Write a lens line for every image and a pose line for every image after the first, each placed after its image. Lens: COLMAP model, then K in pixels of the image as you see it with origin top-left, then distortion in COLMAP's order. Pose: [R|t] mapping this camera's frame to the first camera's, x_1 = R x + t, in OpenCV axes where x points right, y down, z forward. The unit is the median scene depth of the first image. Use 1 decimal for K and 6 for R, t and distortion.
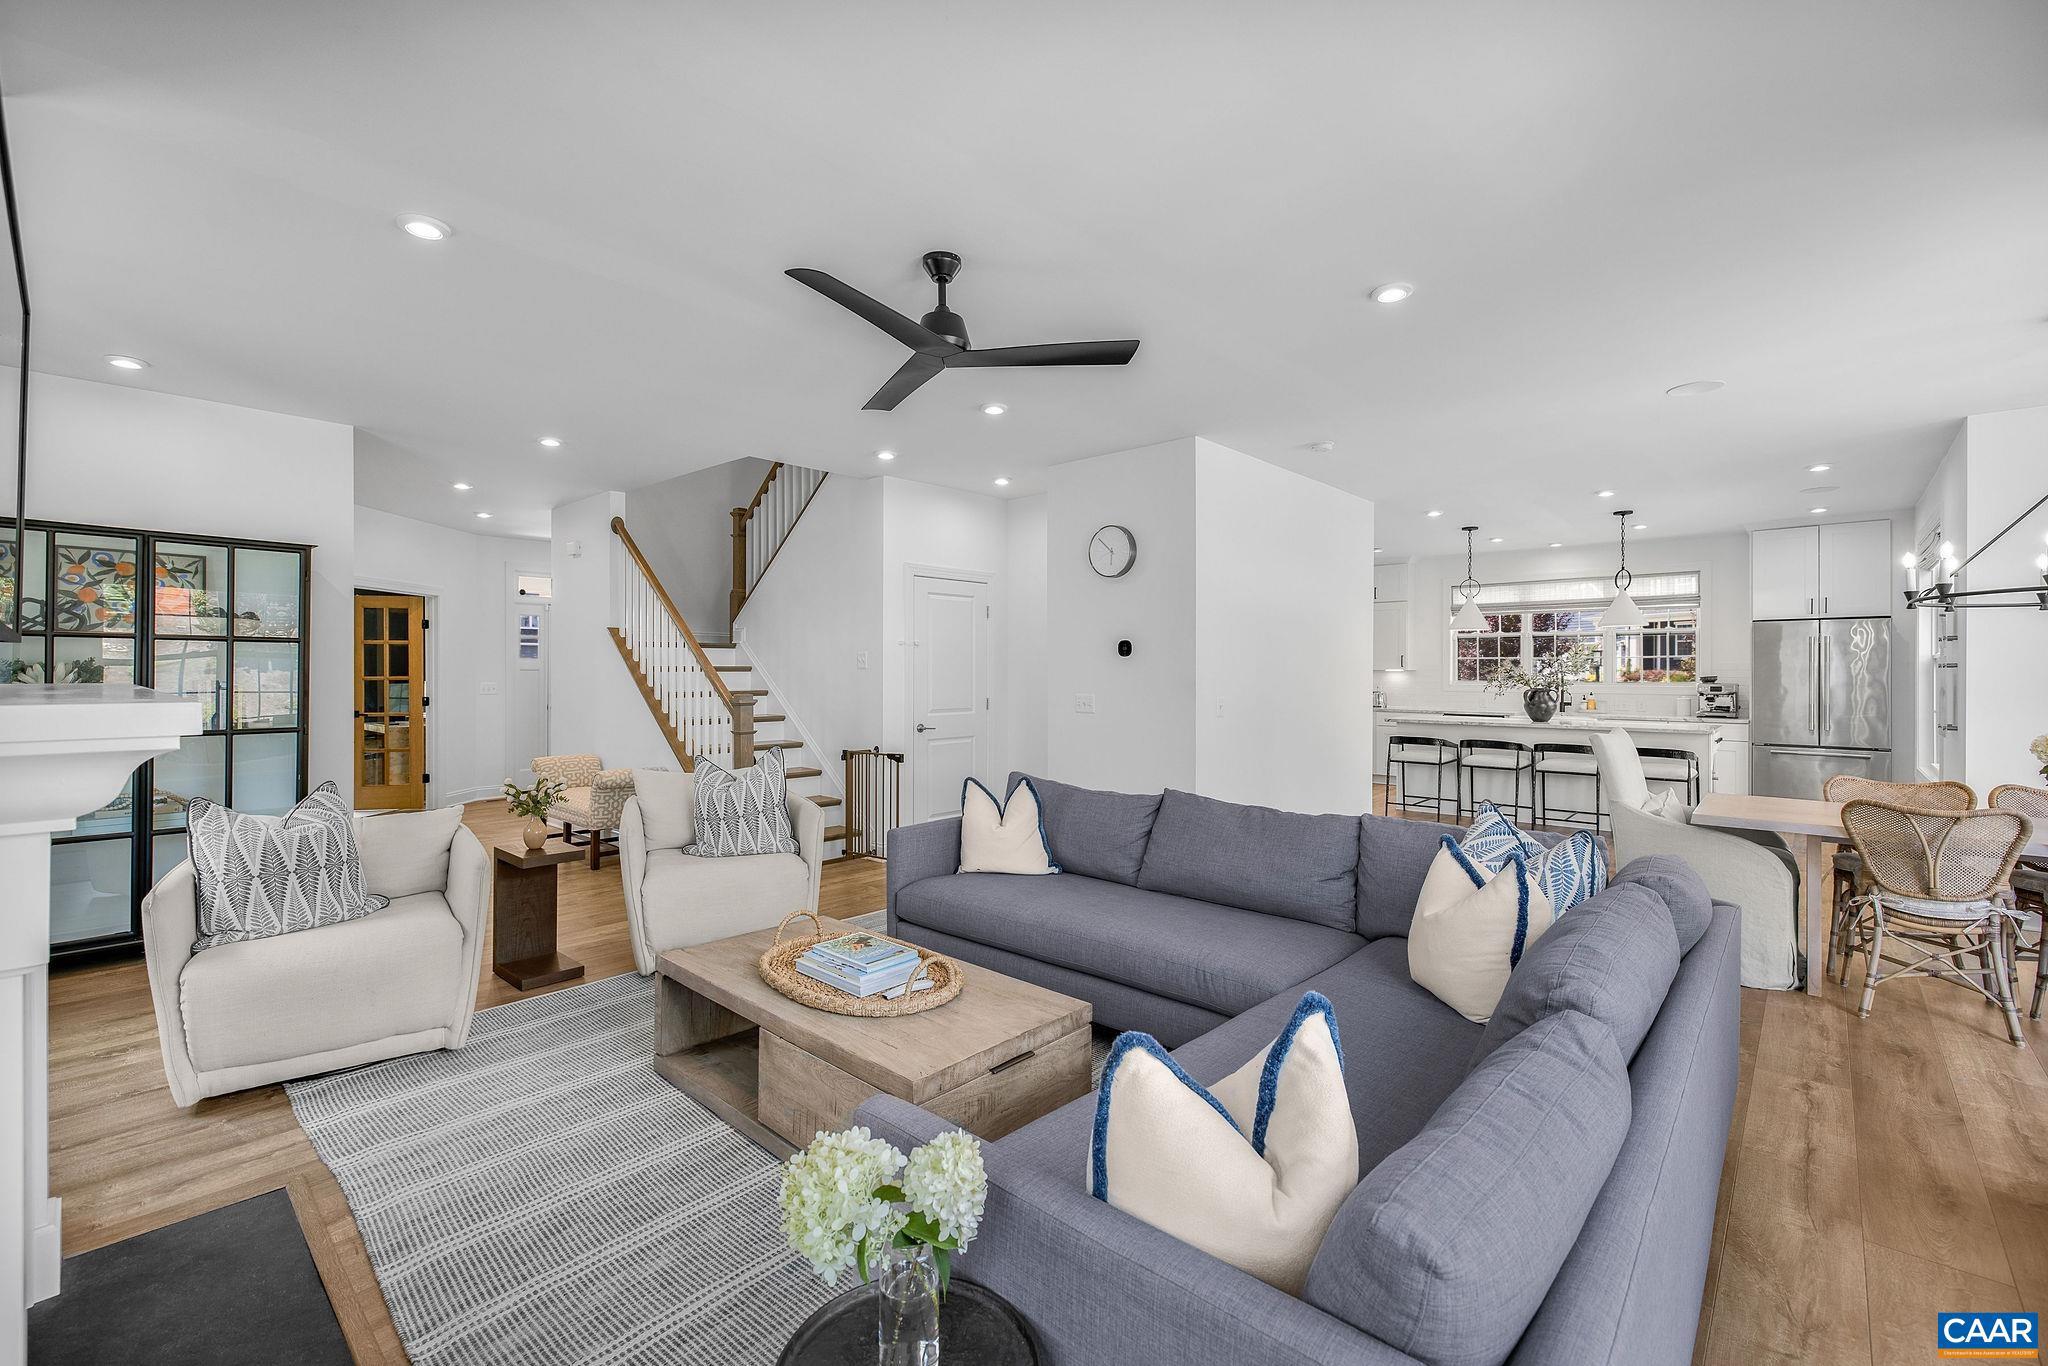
lens RADIAL K [[873.7, 0, 1015.8], [0, 873.7, 682.5], [0, 0, 1]] dist [0.001900, 0.002283]
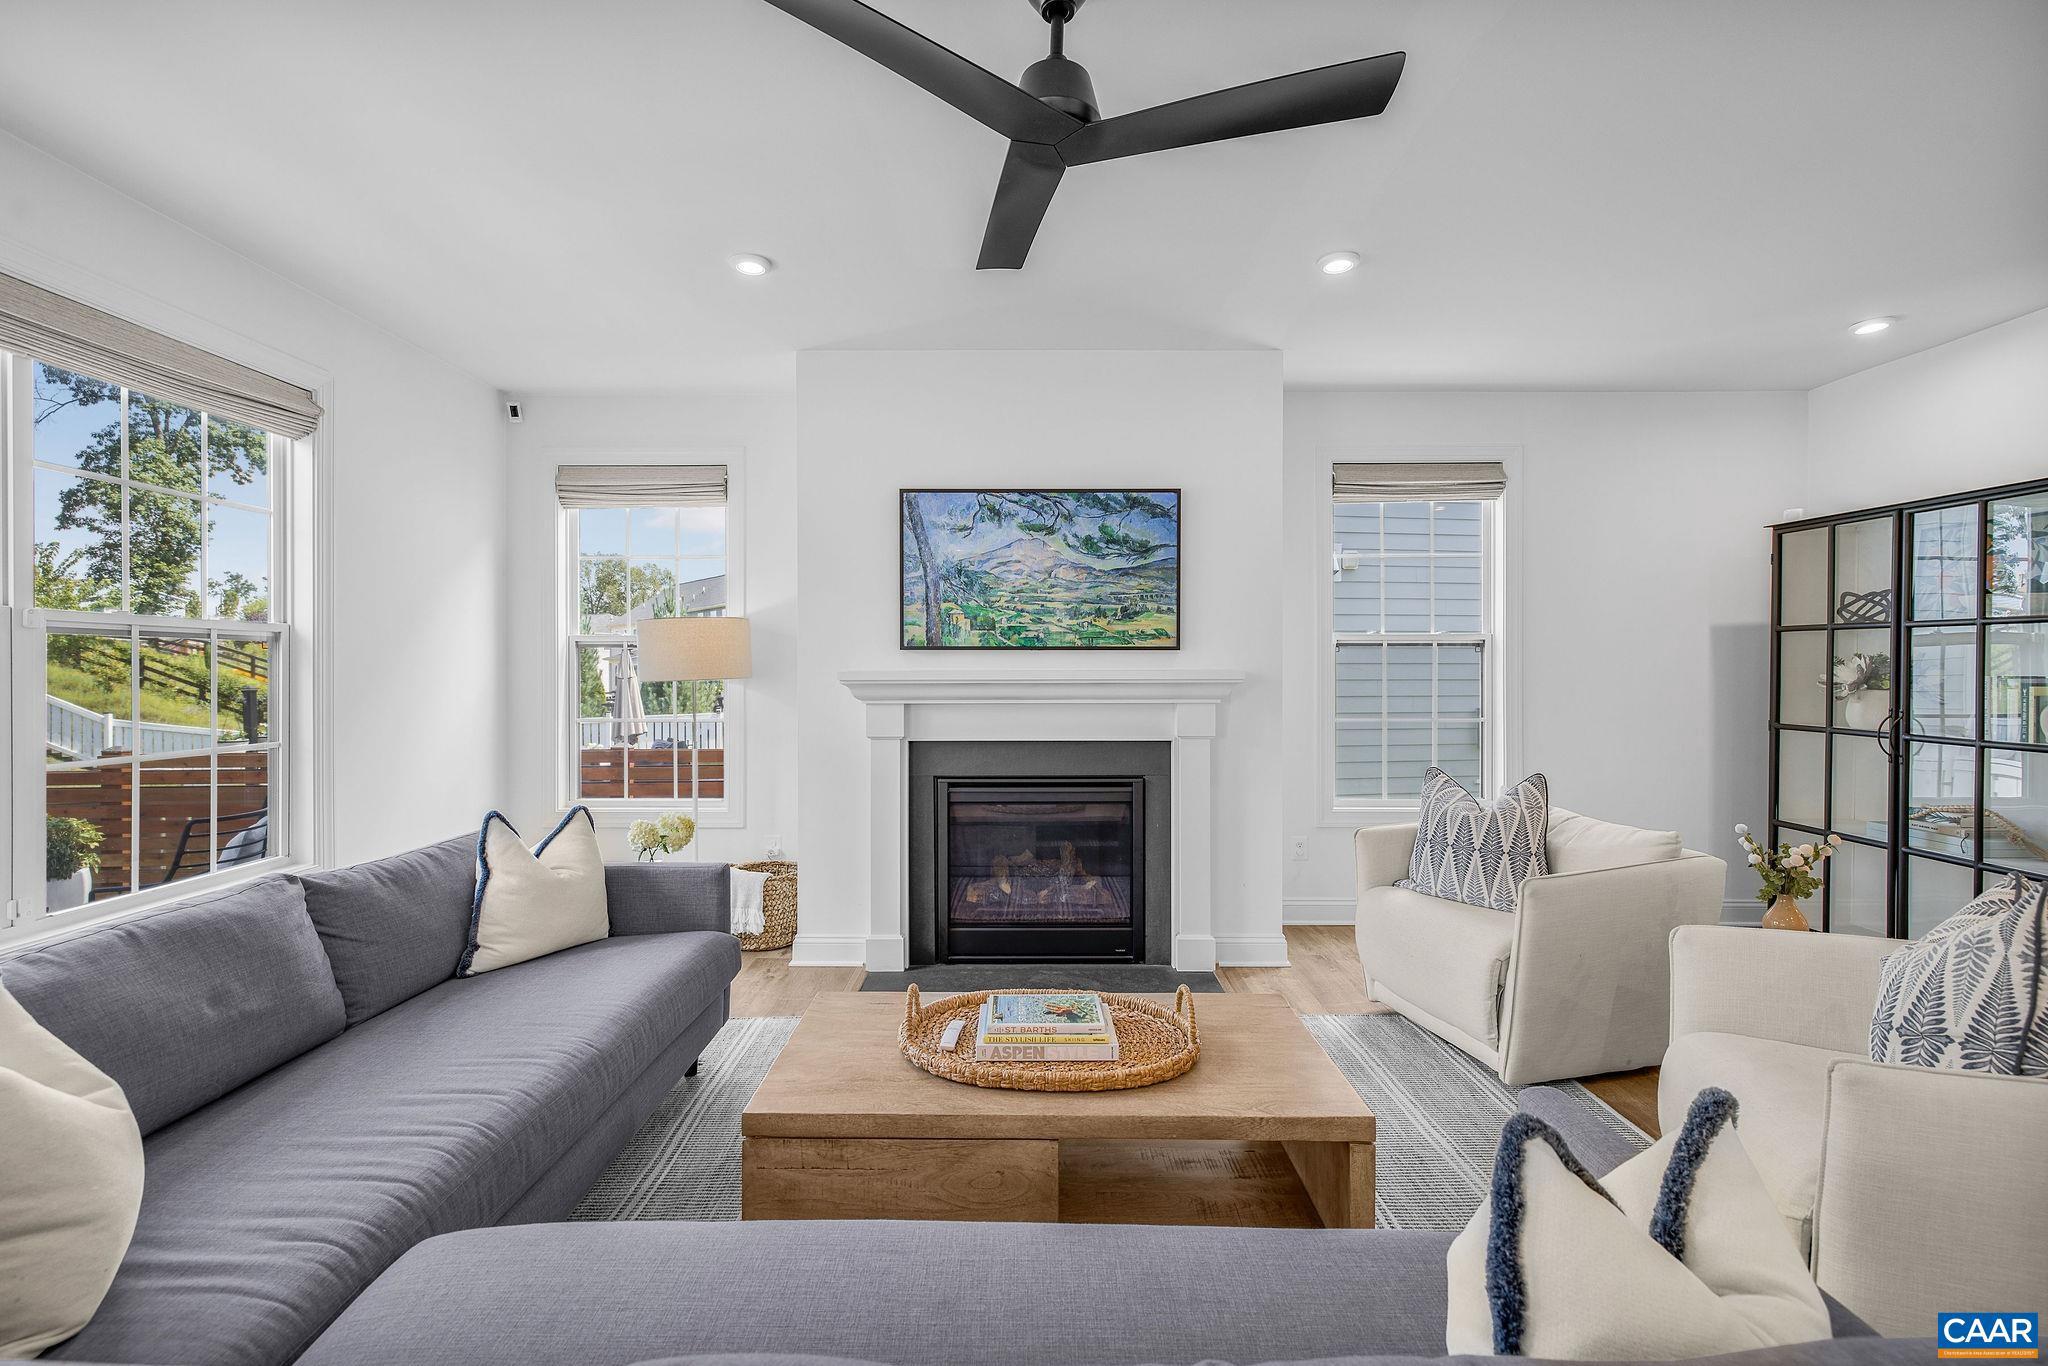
lens RADIAL K [[873.7, 0, 1011.3], [0, 873.7, 673.4], [0, 0, 1]] dist [0.001900, 0.002283]
pose [[-0.746184, 0.001152, -0.665739, 0.124524], [-0.010803, 0.999846, 0.013838, -0.003974], [0.665653, 0.017518, -0.746056, 0.530098]]
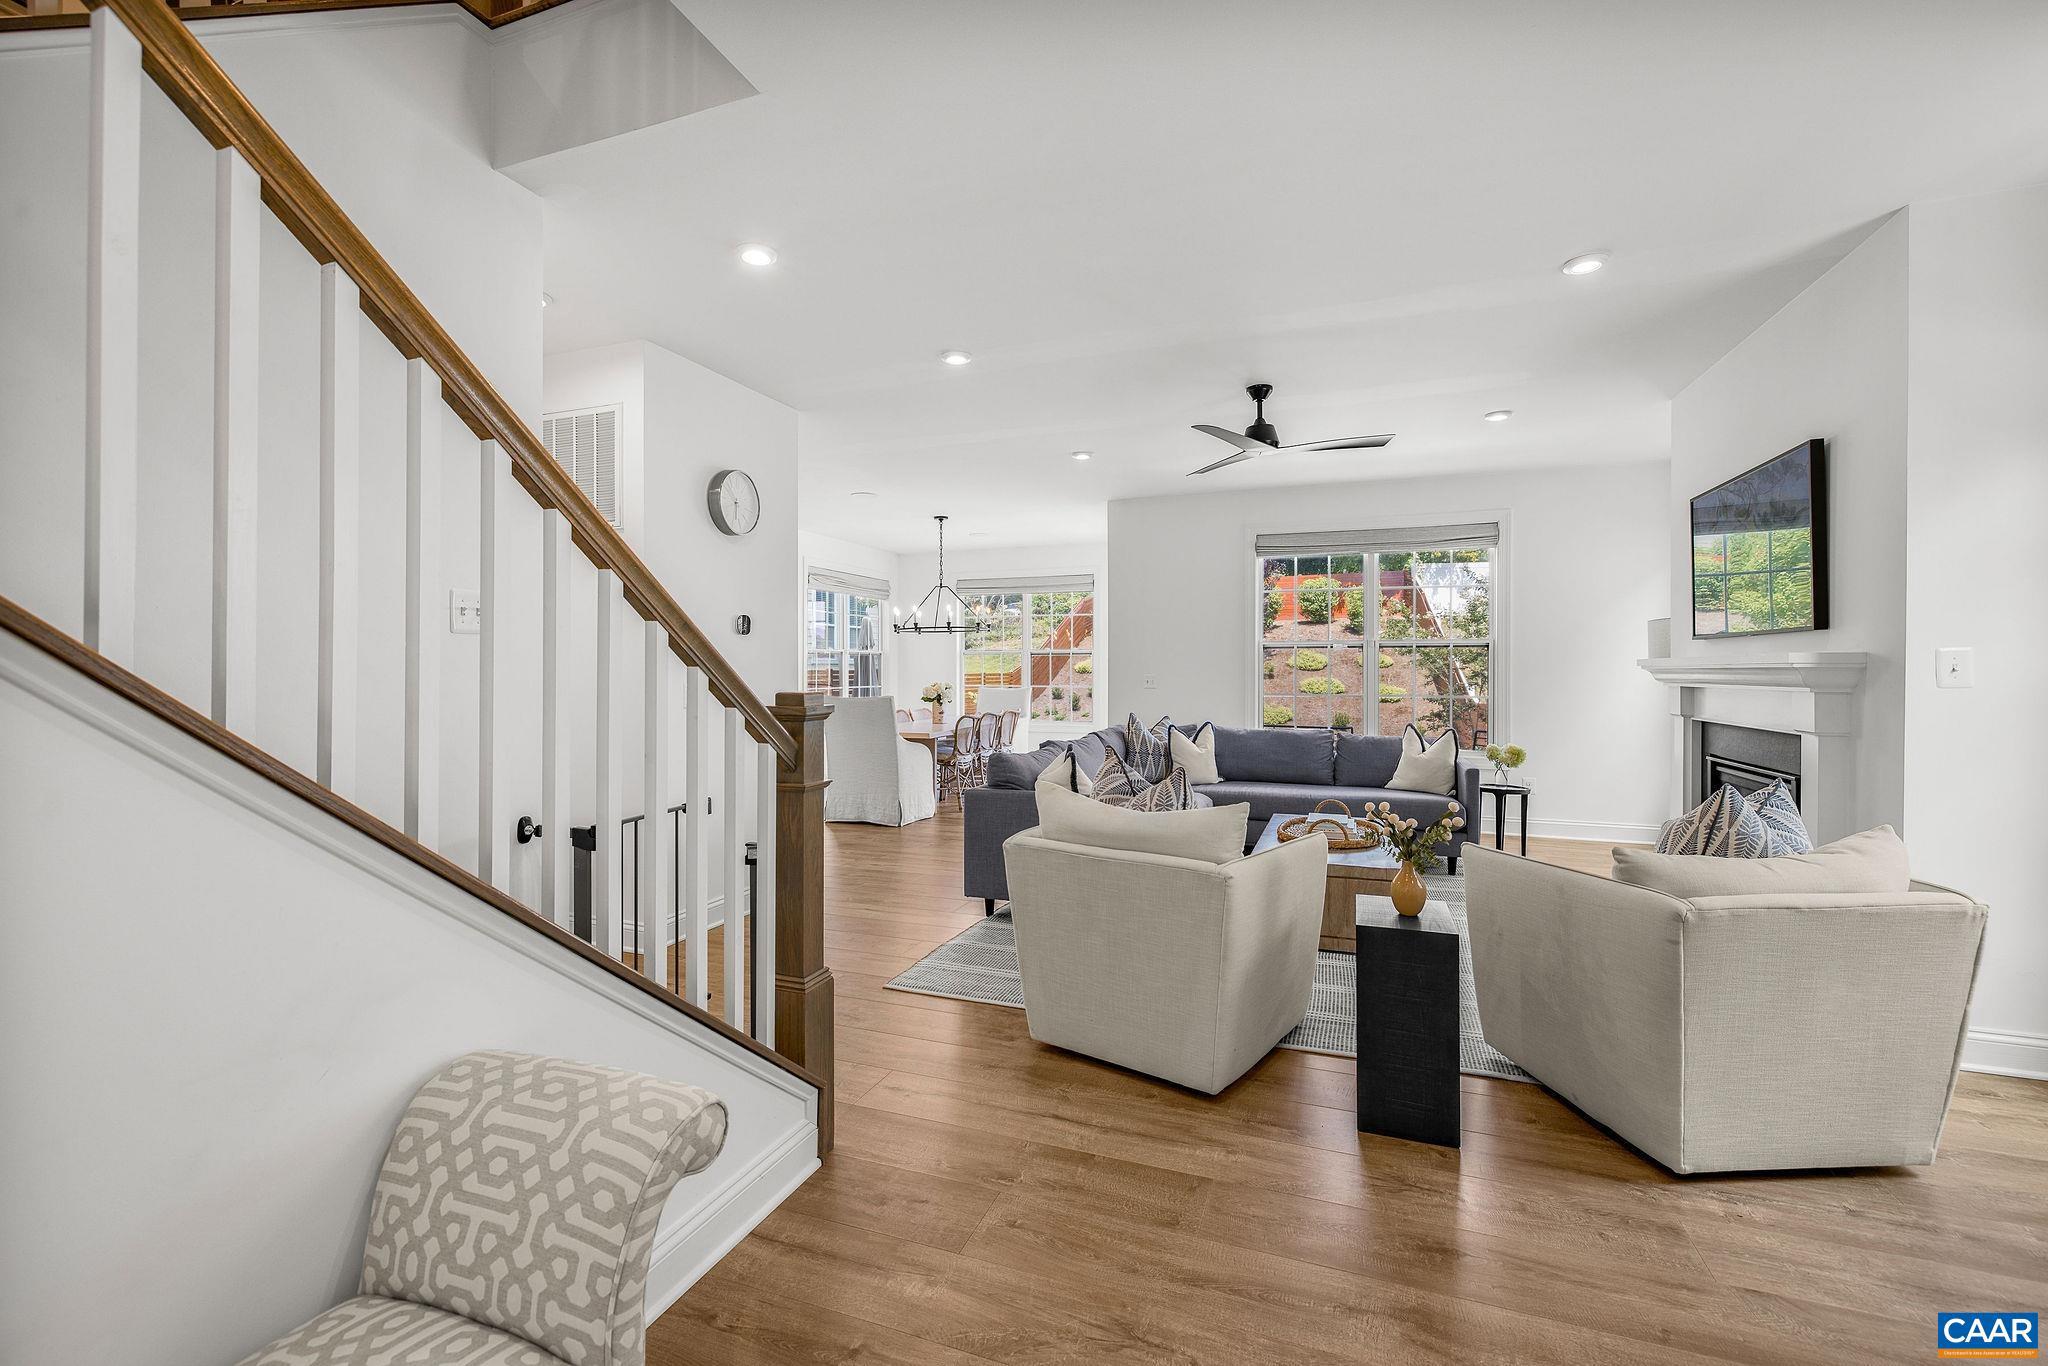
lens RADIAL K [[873.7, 0, 1023.2], [0, 873.7, 673.5], [0, 0, 1]] dist [0.001900, 0.002283]
pose [[-0.376407, -0.004632, 0.926443, -0.511745], [0.010784, 0.999898, 0.009381, 0.001626], [-0.926392, 0.013521, -0.376318, 0.733647]]
